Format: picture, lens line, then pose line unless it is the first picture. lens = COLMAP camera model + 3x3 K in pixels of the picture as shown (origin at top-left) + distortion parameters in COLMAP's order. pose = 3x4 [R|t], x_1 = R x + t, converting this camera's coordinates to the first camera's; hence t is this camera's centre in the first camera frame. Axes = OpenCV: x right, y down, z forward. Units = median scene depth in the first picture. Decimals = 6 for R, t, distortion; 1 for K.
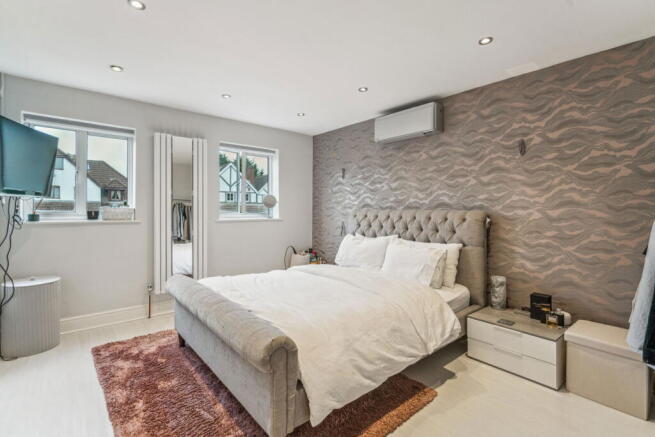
lens RADIAL K [[309.9, 0, 334.5], [0, 309.9, 206.1], [0, 0, 1]] dist [-0.001821, 0.001252]
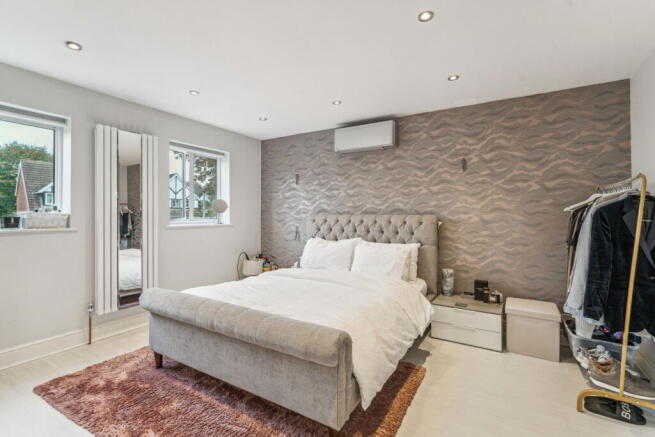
lens RADIAL K [[309.9, 0, 334.5], [0, 309.9, 206.1], [0, 0, 1]] dist [-0.001821, 0.001252]
pose [[0.947197, 0.005961, 0.320597, -0.278755], [-0.001150, 0.999884, -0.015191, -0.001509], [-0.320651, 0.014020, 0.947094, -0.015131]]
